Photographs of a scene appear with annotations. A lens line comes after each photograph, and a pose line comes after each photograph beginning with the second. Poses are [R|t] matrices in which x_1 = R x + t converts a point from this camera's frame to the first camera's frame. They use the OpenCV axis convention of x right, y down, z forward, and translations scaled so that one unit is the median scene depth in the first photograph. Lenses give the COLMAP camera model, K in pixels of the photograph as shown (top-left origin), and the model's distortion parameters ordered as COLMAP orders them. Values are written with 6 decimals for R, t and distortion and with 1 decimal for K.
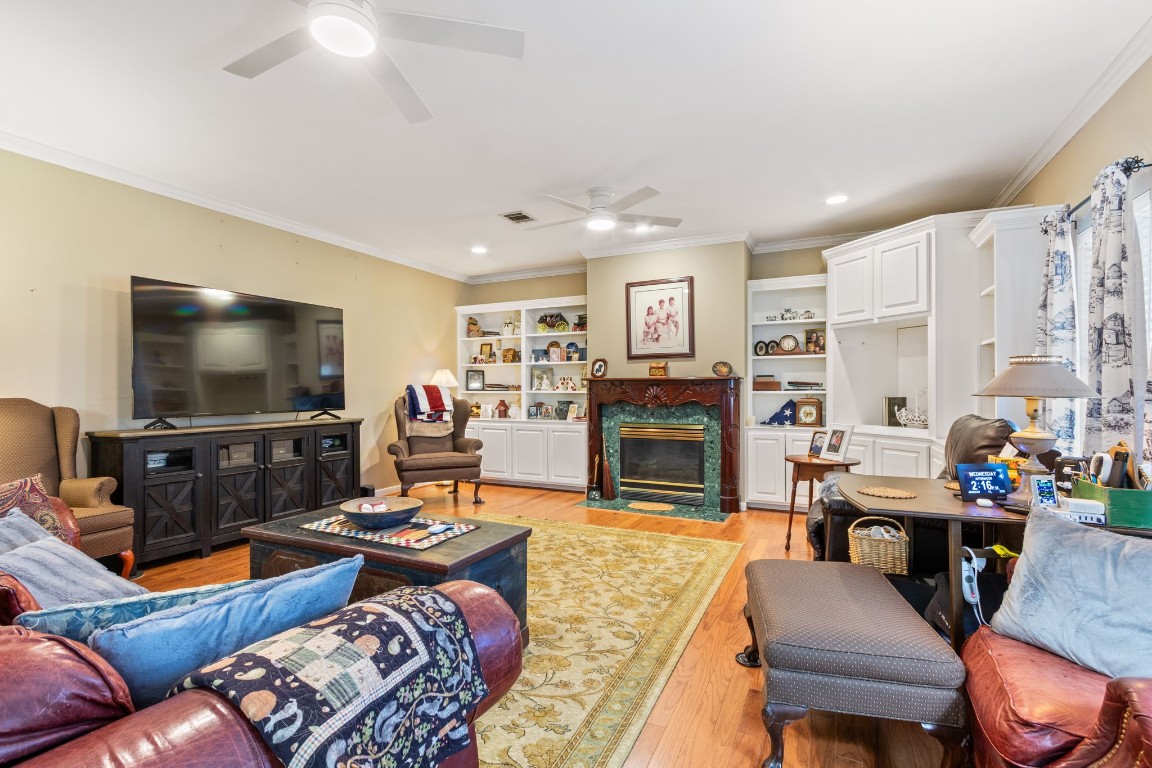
lens RADIAL K [[524.8, 0, 571.2], [0, 524.8, 389.3], [0, 0, 1]] dist [-0.005985, 0.000350]
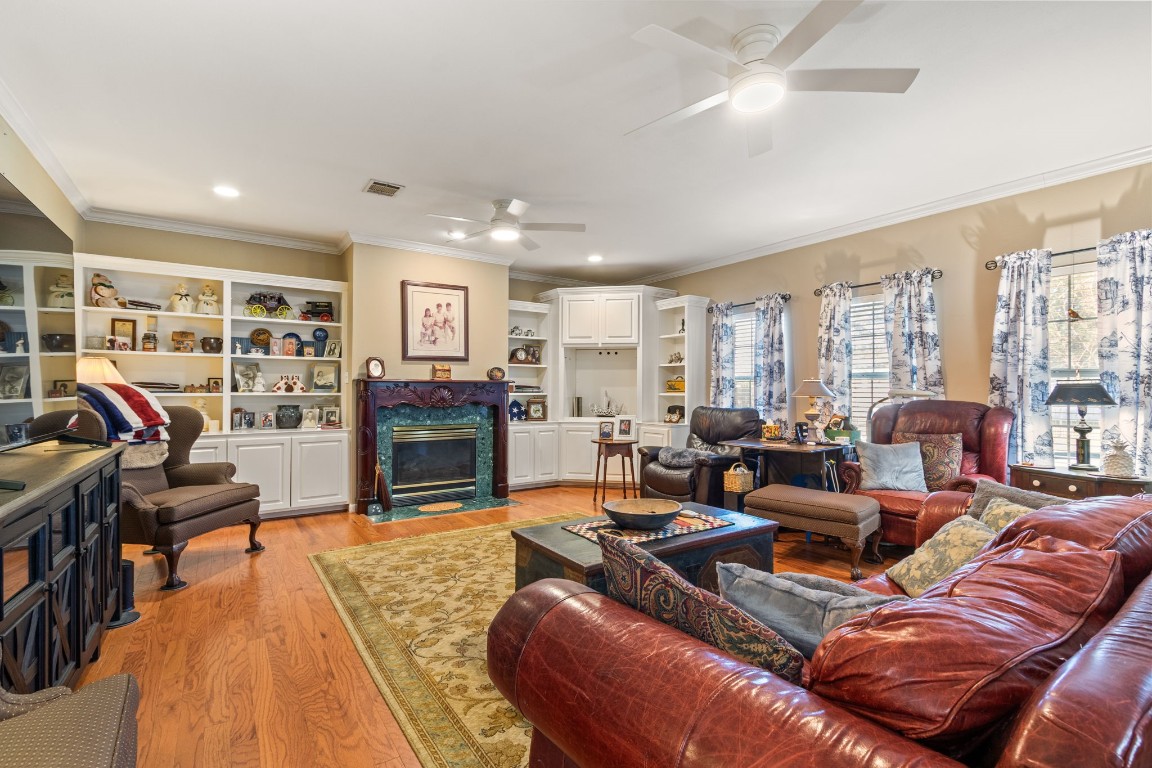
lens RADIAL K [[524.8, 0, 571.2], [0, 524.8, 388.6], [0, 0, 1]] dist [-0.005985, 0.000350]
pose [[0.492973, 0.005201, 0.870029, -0.593416], [-0.004348, 0.999984, -0.003515, -0.002694], [-0.870034, -0.002050, 0.492988, 0.275540]]
